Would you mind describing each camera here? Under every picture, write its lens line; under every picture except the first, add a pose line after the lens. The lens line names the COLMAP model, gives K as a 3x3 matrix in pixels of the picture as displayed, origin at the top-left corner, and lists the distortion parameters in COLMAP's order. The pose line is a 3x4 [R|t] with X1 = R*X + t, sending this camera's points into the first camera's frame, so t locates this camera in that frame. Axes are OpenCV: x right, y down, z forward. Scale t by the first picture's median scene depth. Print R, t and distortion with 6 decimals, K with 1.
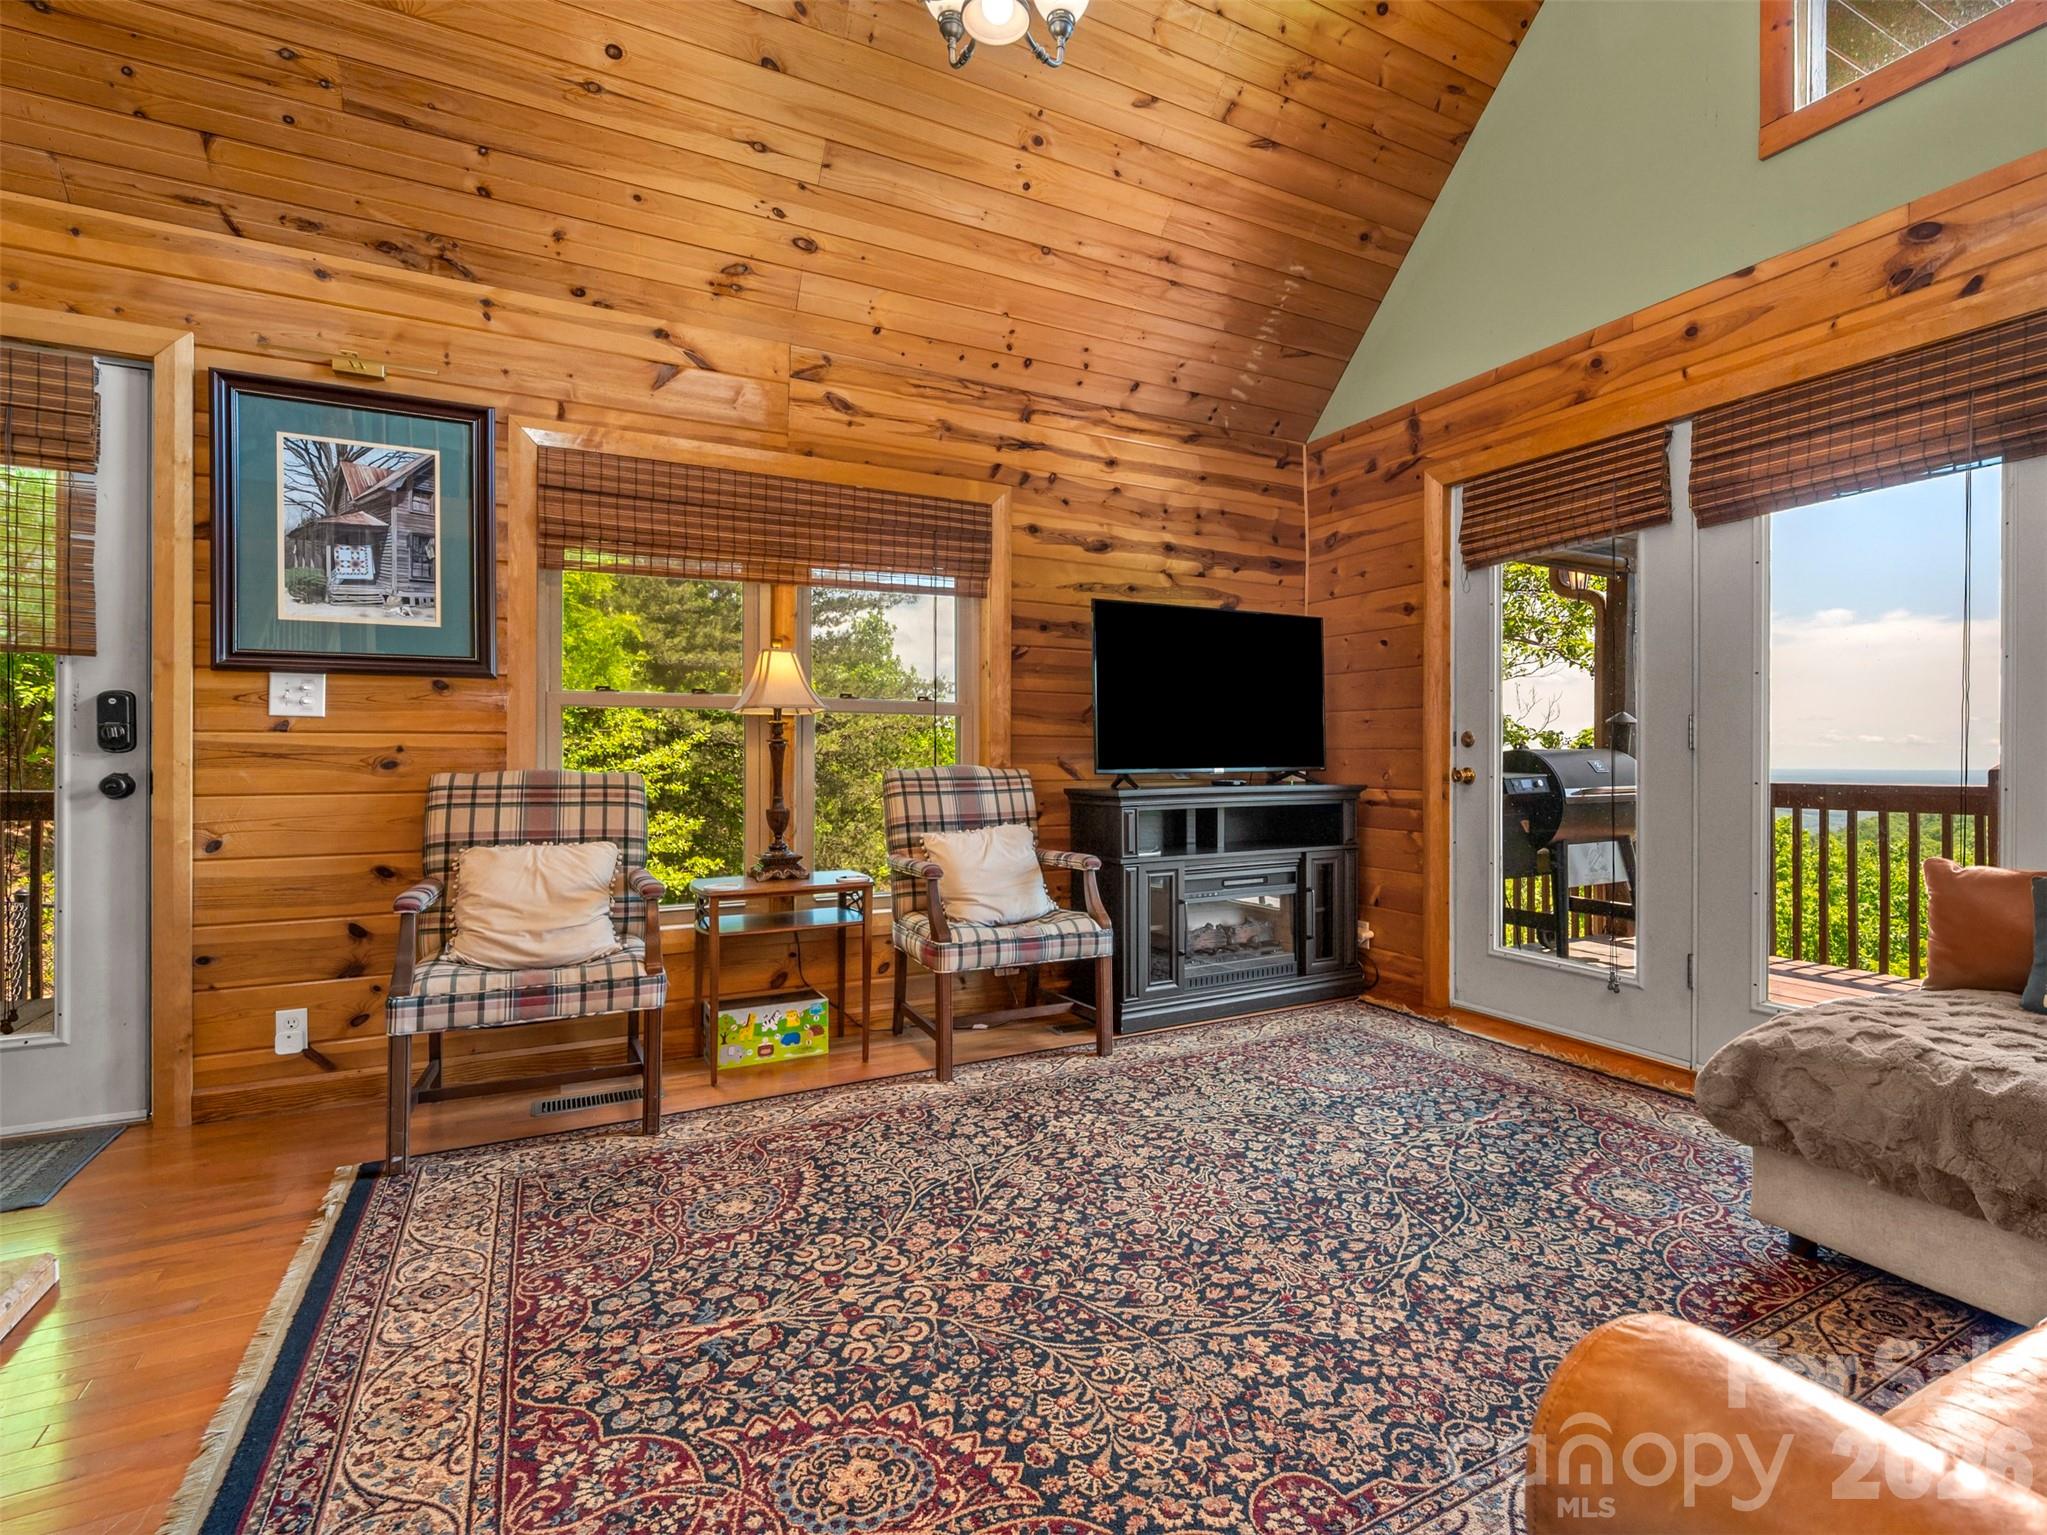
lens RADIAL K [[994.1, 0, 1074.1], [0, 994.1, 751.3], [0, 0, 1]] dist [-0.002928, 0.000615]
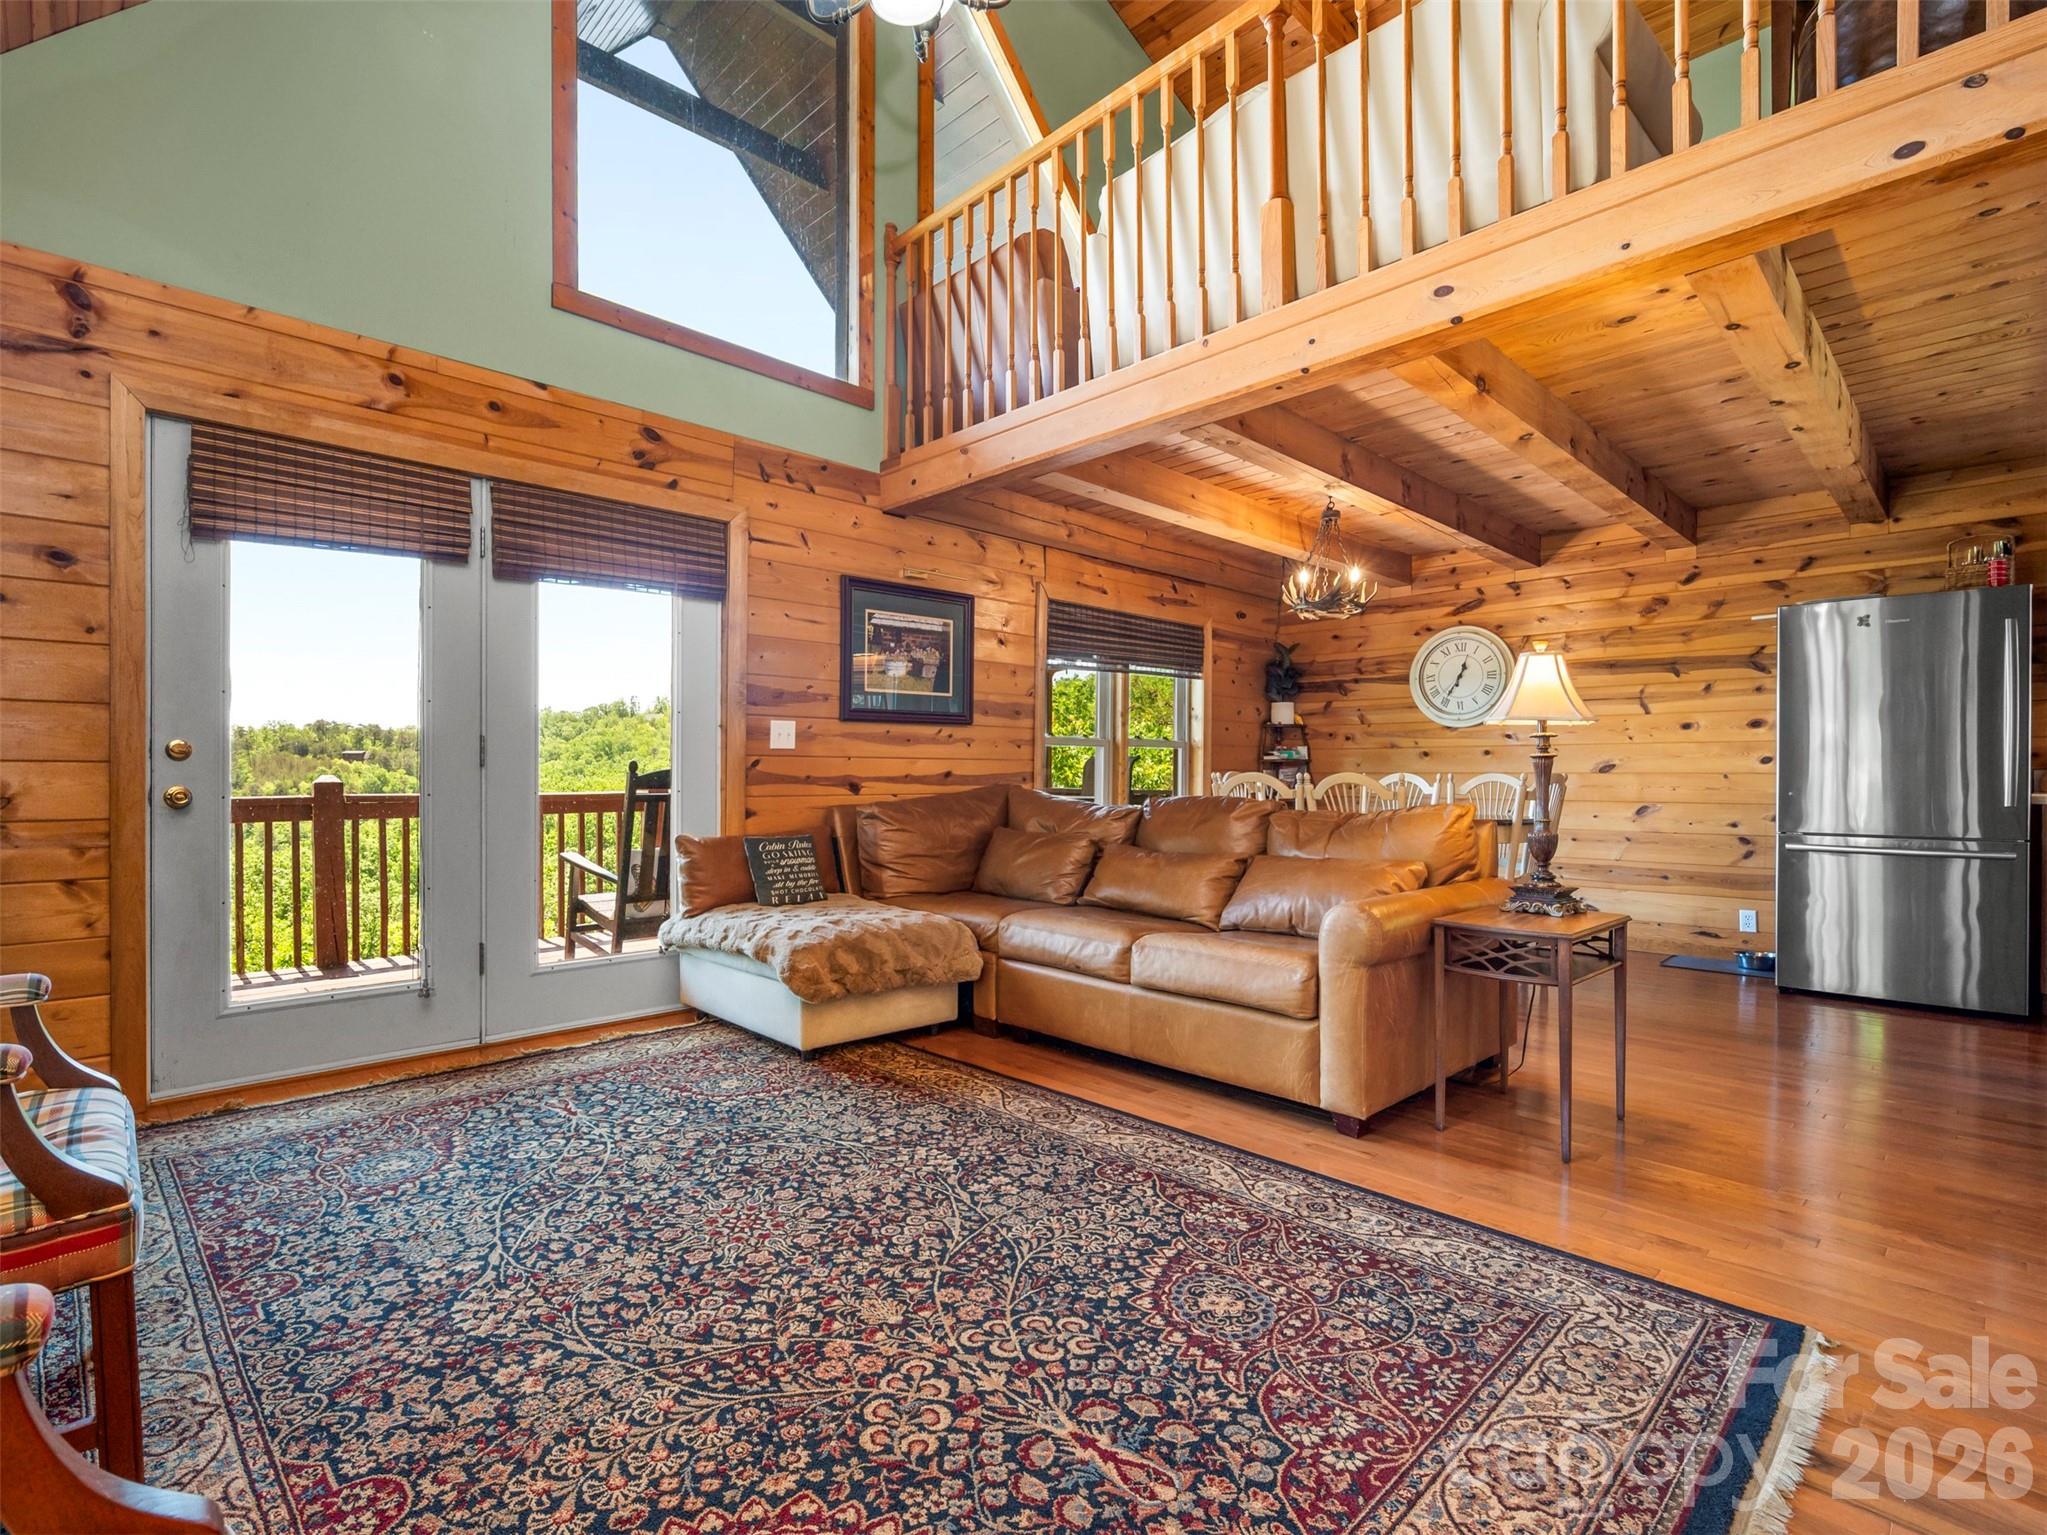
lens RADIAL K [[994.1, 0, 977.3], [0, 994.1, 775.3], [0, 0, 1]] dist [-0.002928, 0.000615]
pose [[-0.255545, -0.004392, 0.966787, -1.062849], [-0.003924, 0.999986, 0.003506, 0.003560], [-0.966789, -0.002898, -0.255558, 1.225658]]
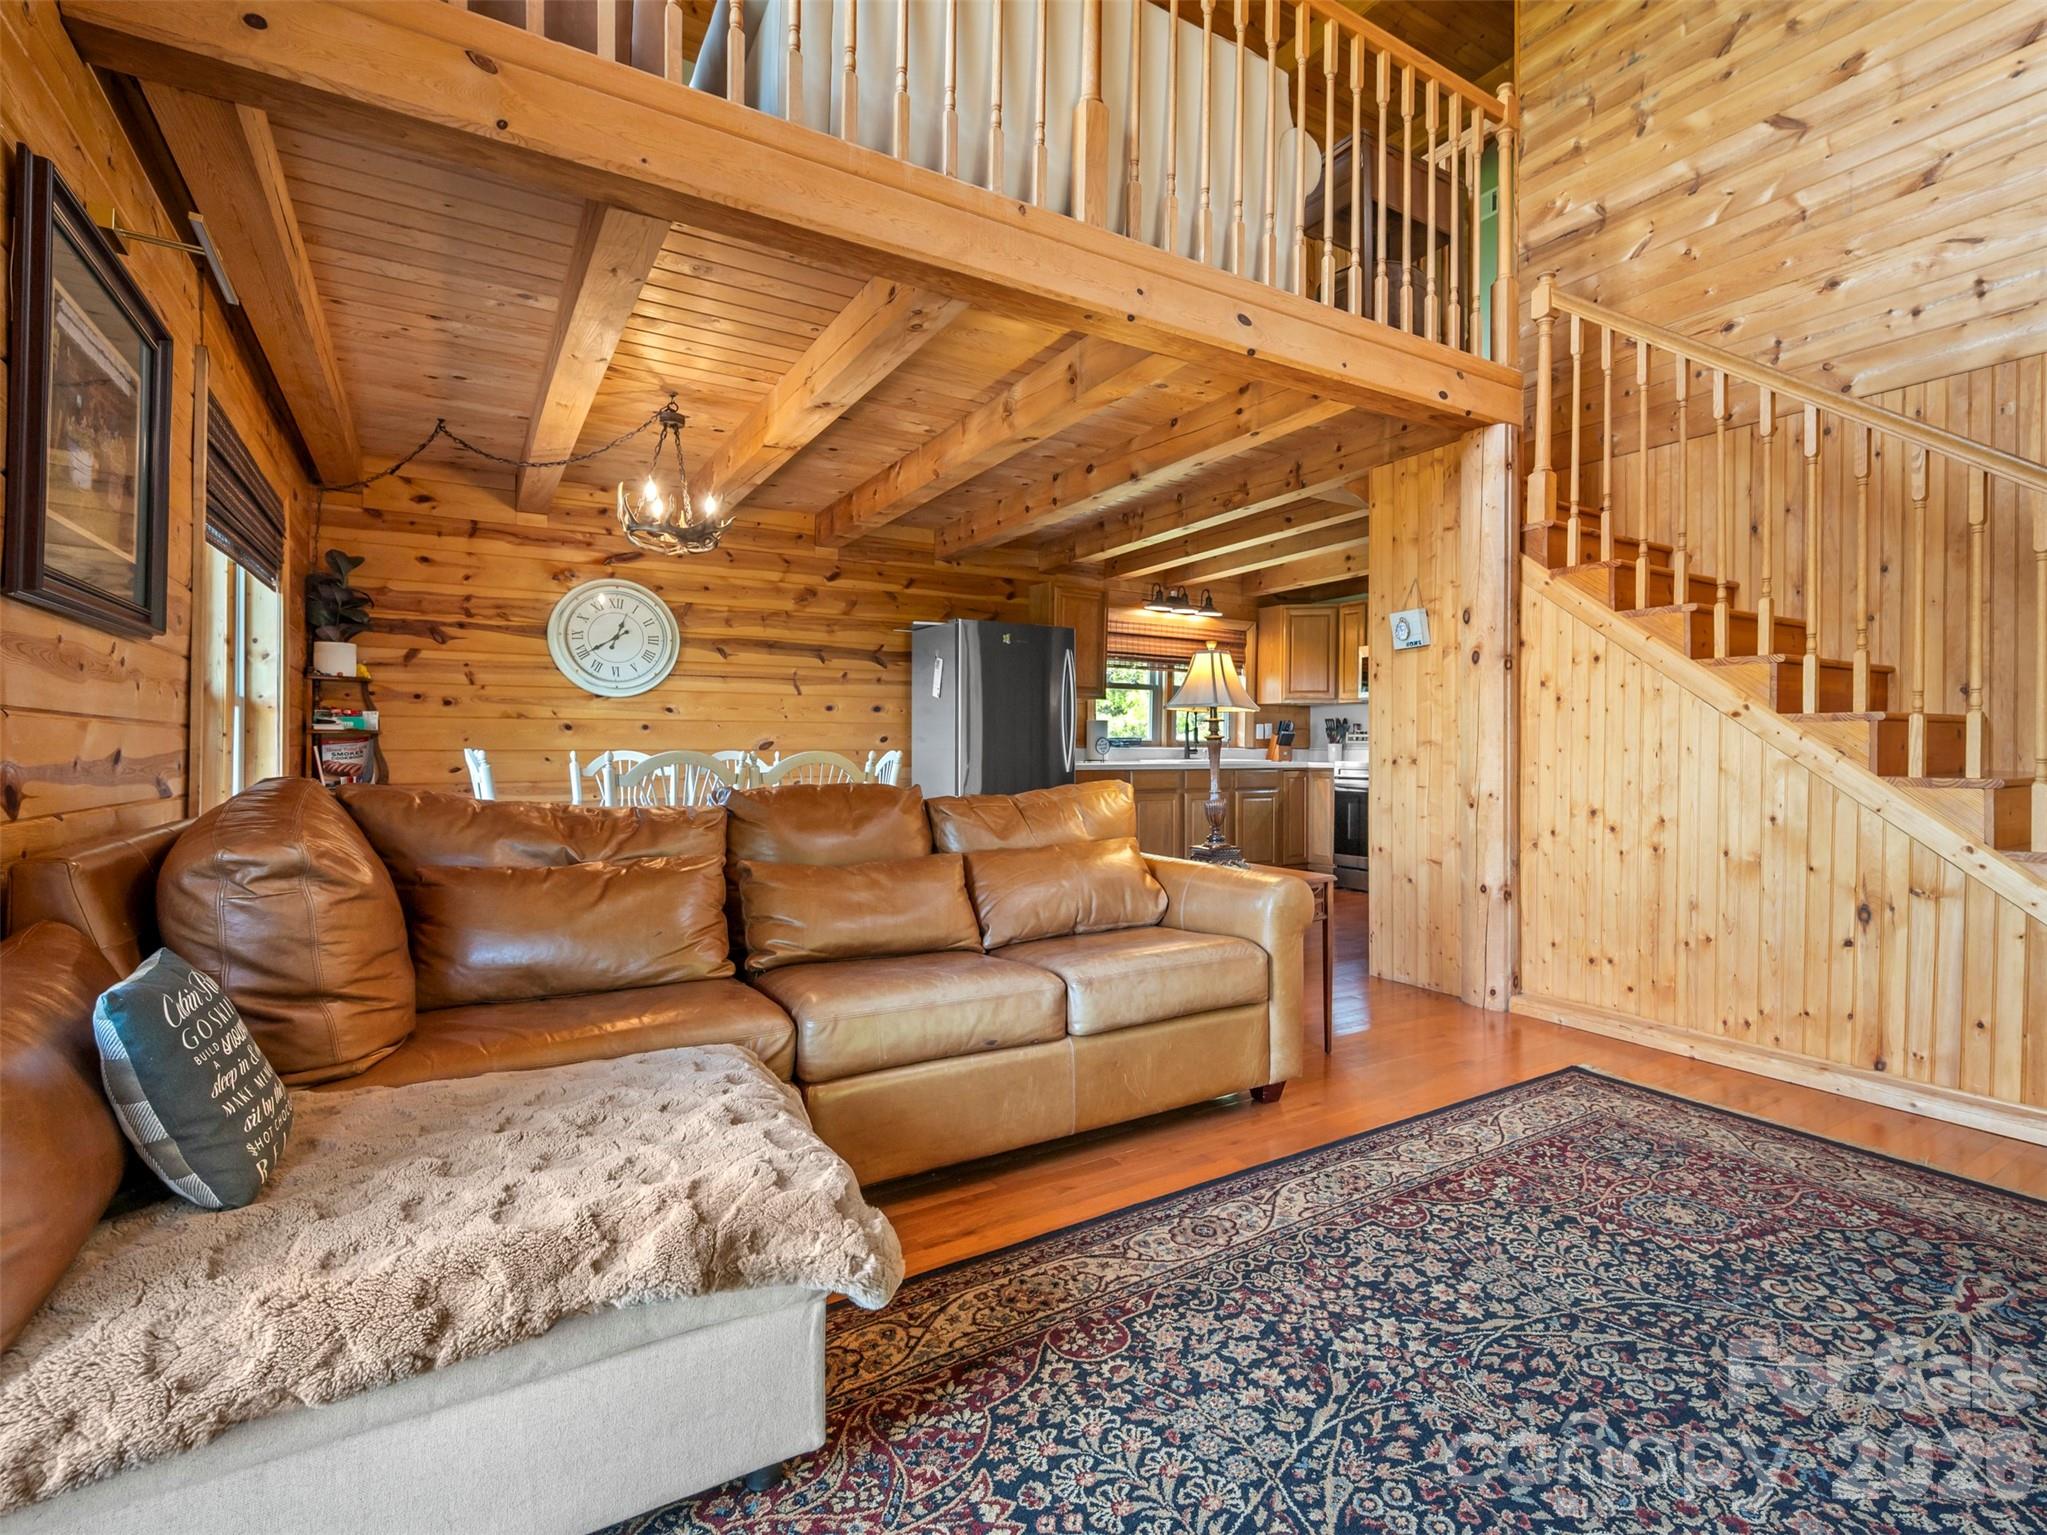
lens RADIAL K [[994.1, 0, 1130.2], [0, 994.1, 745.0], [0, 0, 1]] dist [-0.002928, 0.000615]
pose [[-0.994122, -0.002518, -0.108240, 0.591540], [-0.001721, 0.999971, -0.007458, 0.004788], [0.108255, -0.007228, -0.994097, 1.808187]]
